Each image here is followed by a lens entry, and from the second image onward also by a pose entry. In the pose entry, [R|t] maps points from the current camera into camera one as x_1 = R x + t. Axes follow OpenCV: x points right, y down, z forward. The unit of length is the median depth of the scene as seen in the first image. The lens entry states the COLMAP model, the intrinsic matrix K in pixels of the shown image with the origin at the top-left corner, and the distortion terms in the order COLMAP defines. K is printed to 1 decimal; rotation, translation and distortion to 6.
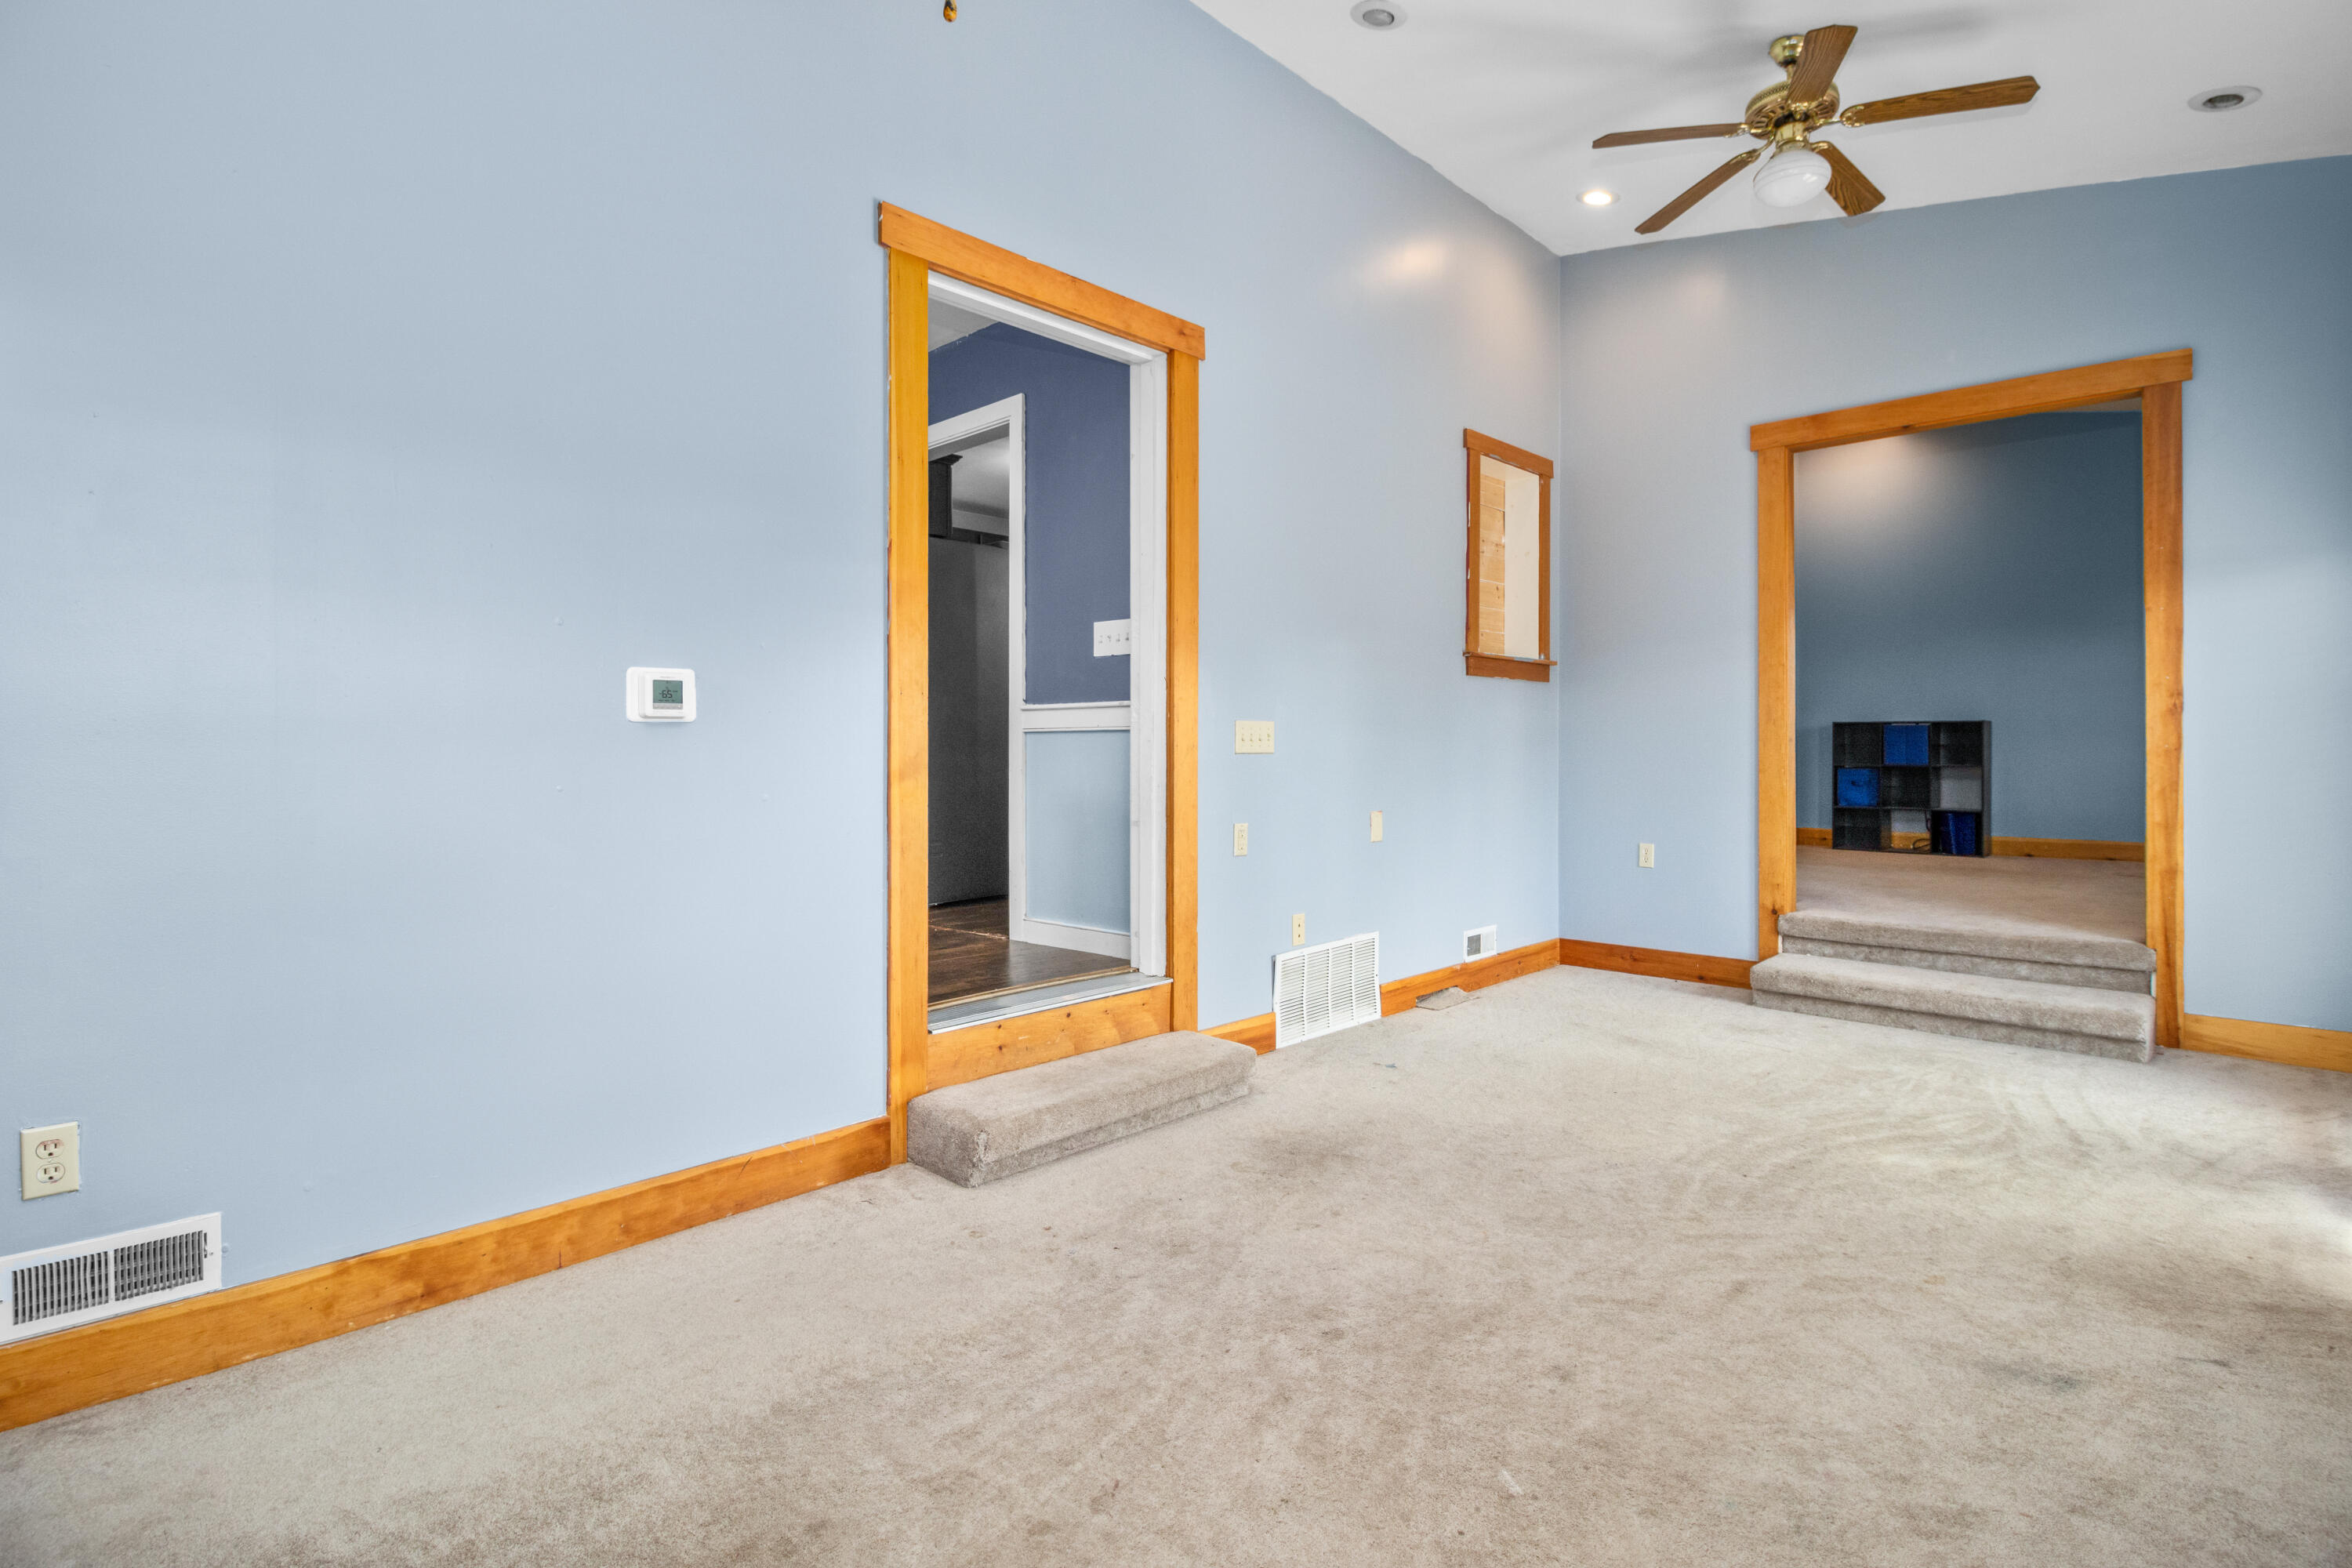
lens RADIAL K [[1087.6, 0, 1205.8], [0, 1087.6, 753.4], [0, 0, 1]] dist [-0.033589, -0.000443]
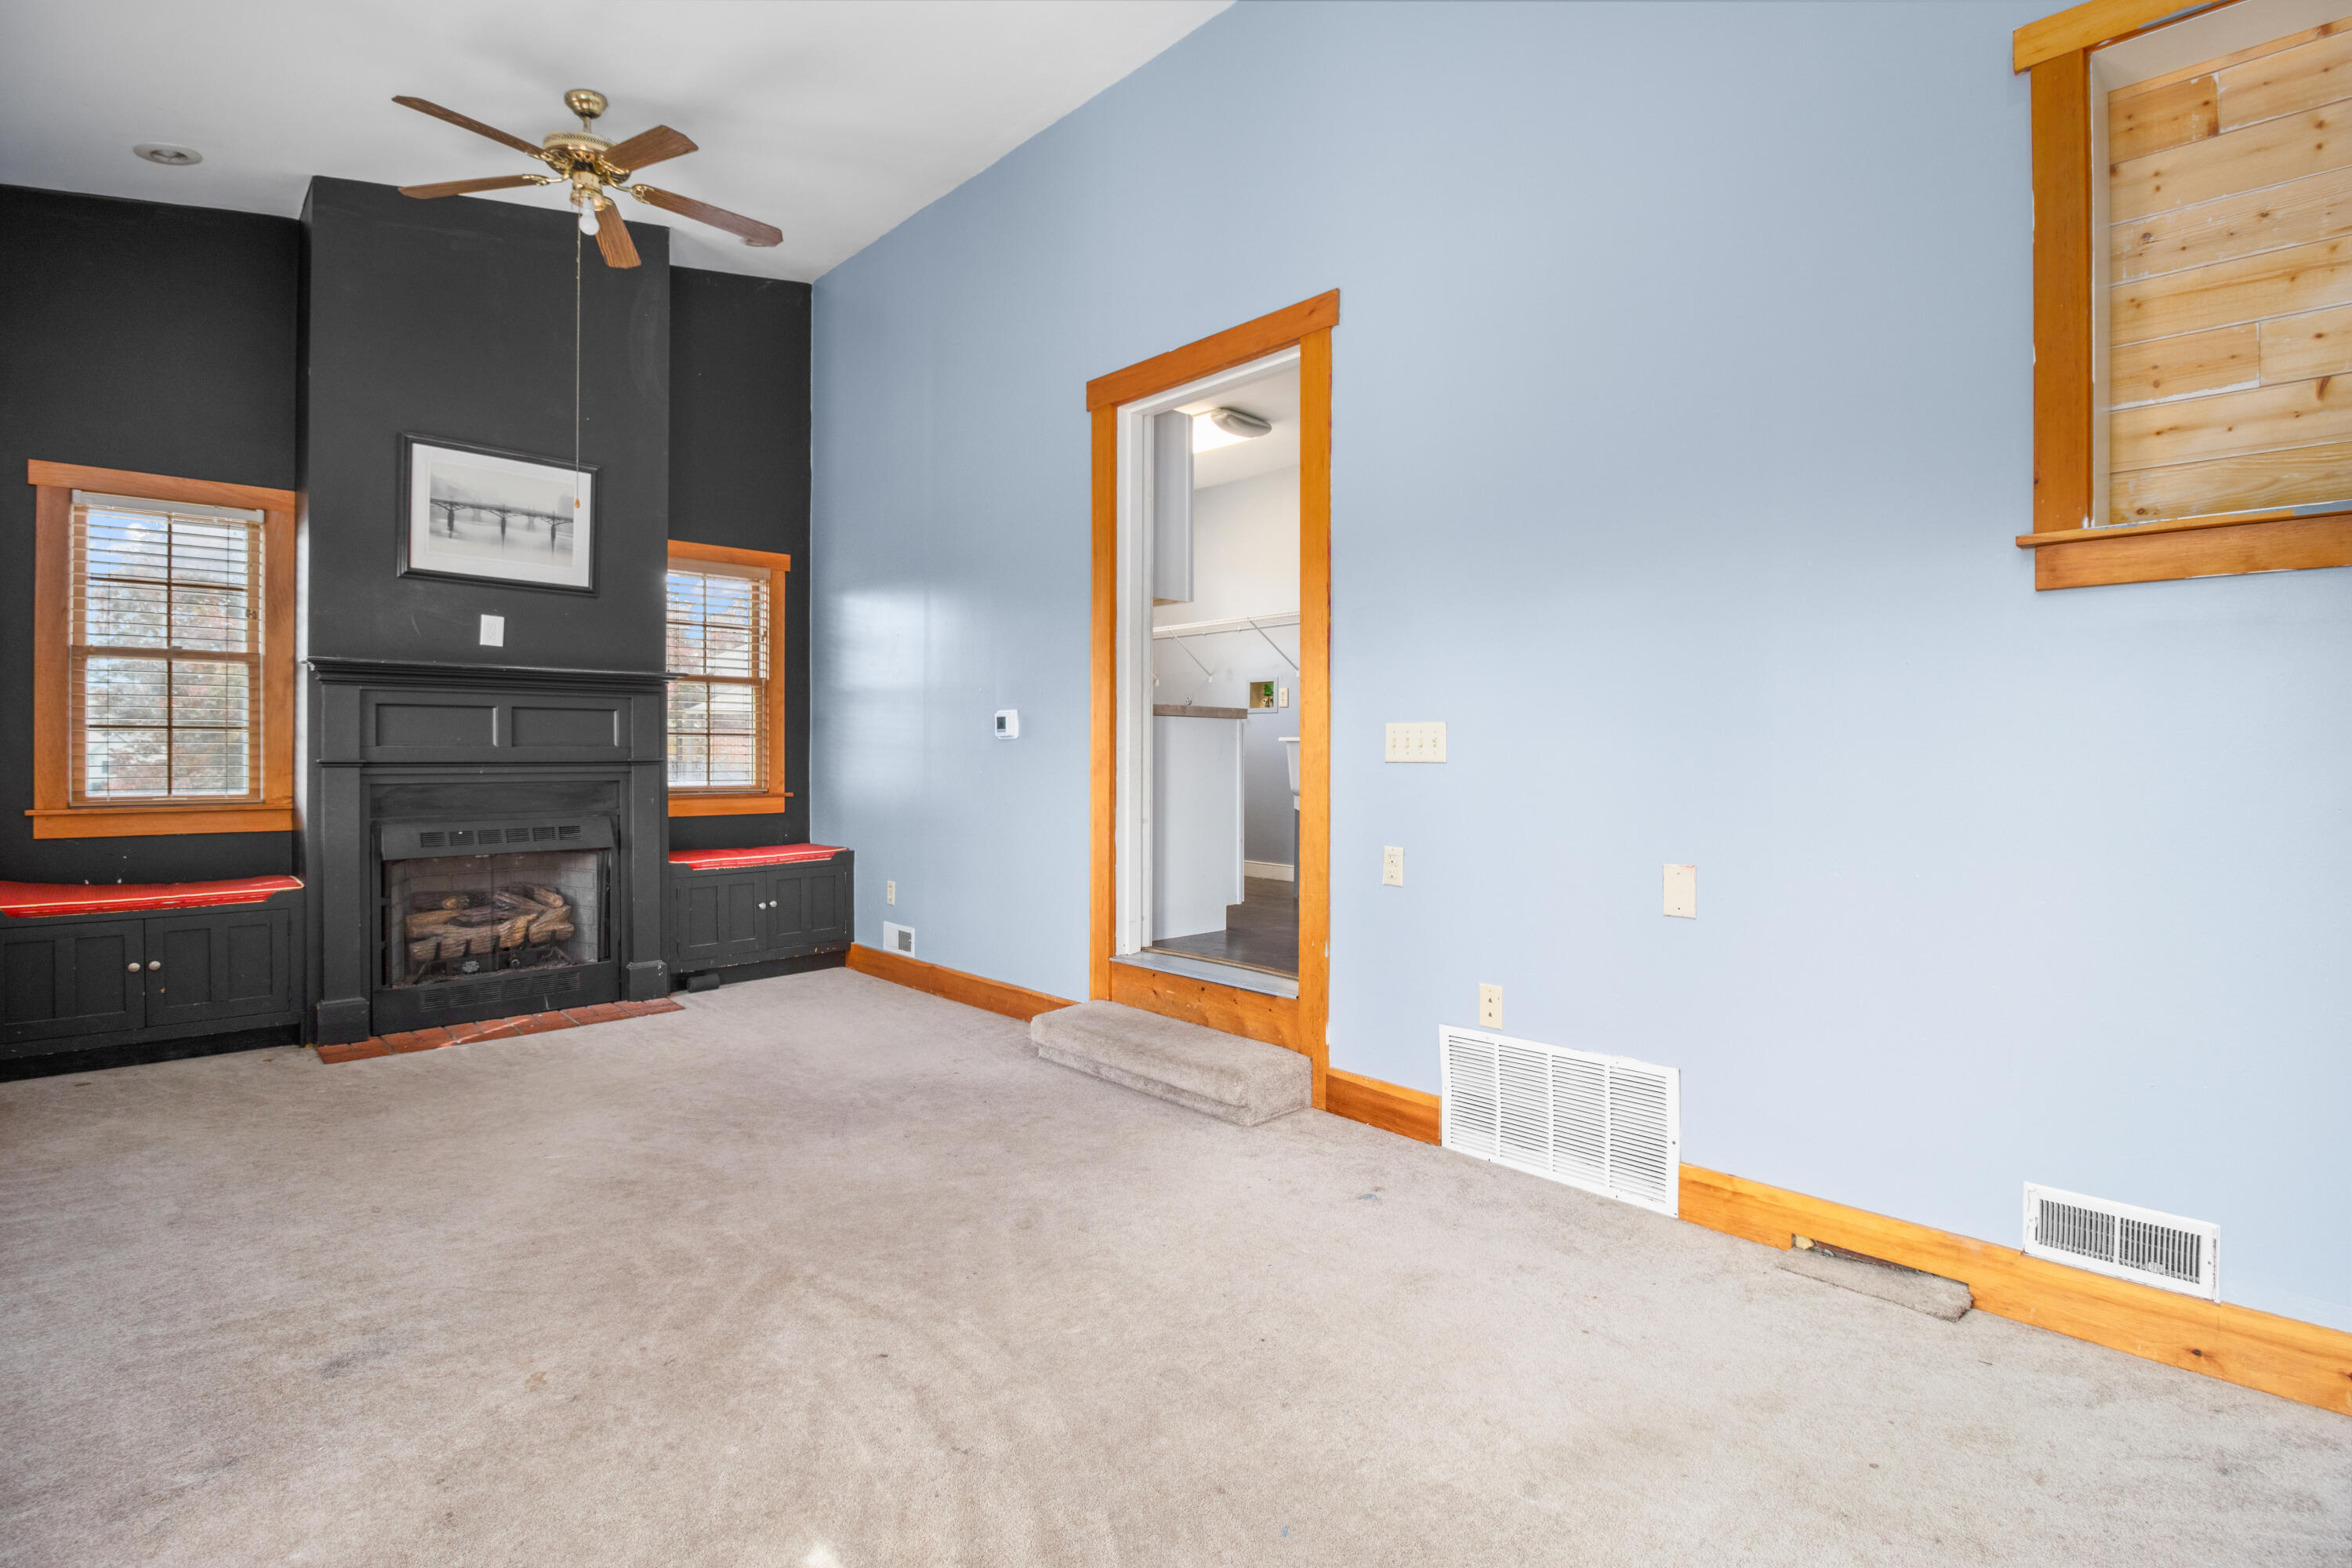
lens RADIAL K [[1087.6, 0, 1205.8], [0, 1087.6, 753.4], [0, 0, 1]] dist [-0.033589, -0.000443]
pose [[-0.025994, 0.002076, -0.999660, 0.817677], [-0.008154, 0.999964, 0.002289, -0.006781], [0.999629, 0.008211, -0.025976, 0.830185]]
